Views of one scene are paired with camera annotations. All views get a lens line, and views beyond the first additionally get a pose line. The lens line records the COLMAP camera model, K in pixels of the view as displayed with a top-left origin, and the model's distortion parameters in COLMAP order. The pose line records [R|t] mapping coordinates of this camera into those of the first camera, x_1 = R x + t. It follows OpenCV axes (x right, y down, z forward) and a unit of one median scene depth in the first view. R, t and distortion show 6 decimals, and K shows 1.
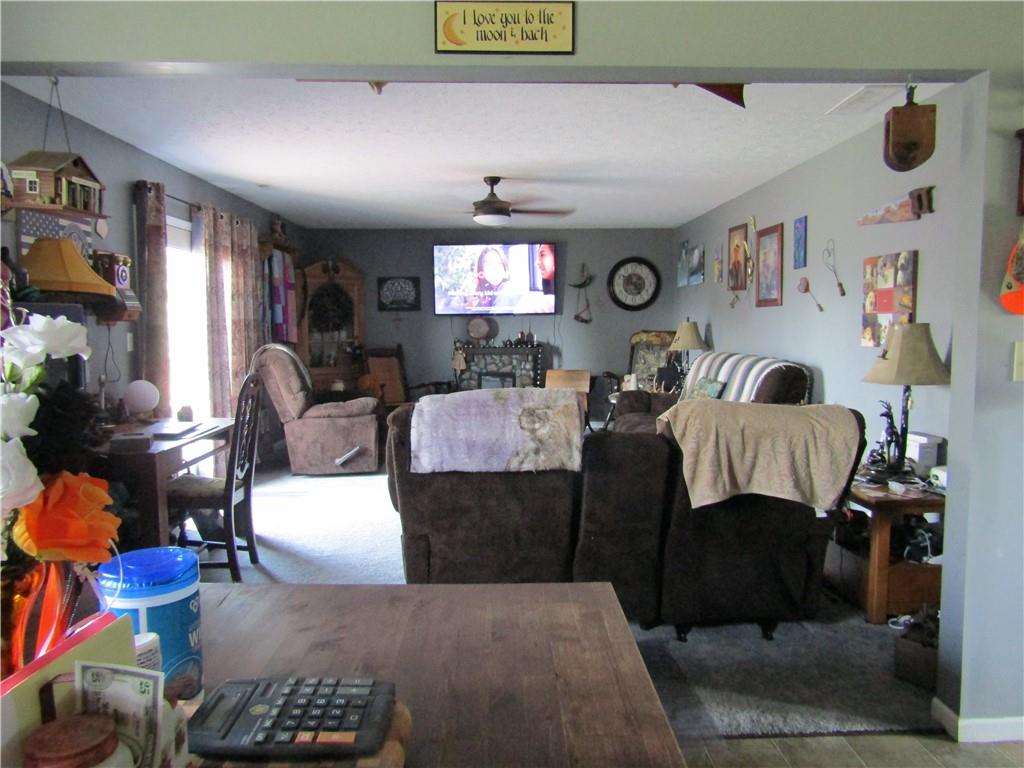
lens RADIAL K [[721.9, 0, 518.6], [0, 721.9, 382.0], [0, 0, 1]] dist [-0.018636, 0.001915]
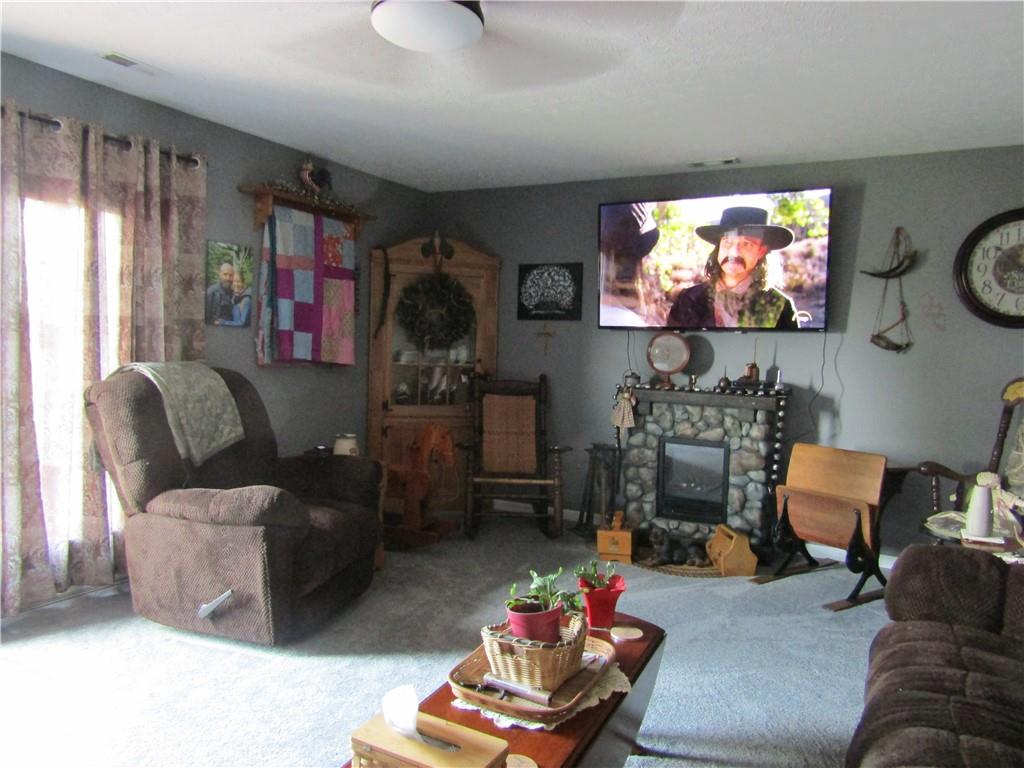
lens RADIAL K [[721.9, 0, 516.3], [0, 721.9, 389.0], [0, 0, 1]] dist [-0.018636, 0.001915]
pose [[0.867123, 0.061503, -0.494282, 0.114074], [-0.074756, 0.997177, -0.007067, -0.035650], [0.492452, 0.043079, 0.869273, 0.476869]]
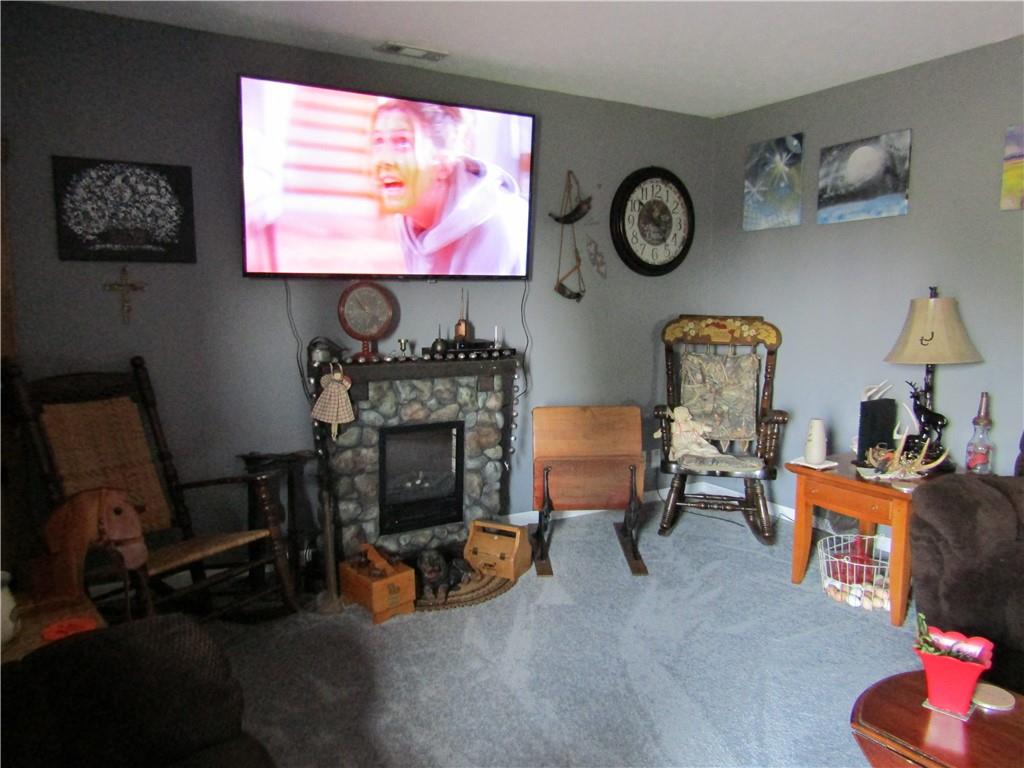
lens RADIAL K [[721.9, 0, 510.2], [0, 721.9, 388.0], [0, 0, 1]] dist [-0.018636, 0.001915]
pose [[0.875248, -0.052829, 0.480781, -0.177933], [0.034341, 0.998296, 0.047176, -0.049159], [-0.482454, -0.024780, 0.875571, 0.623279]]
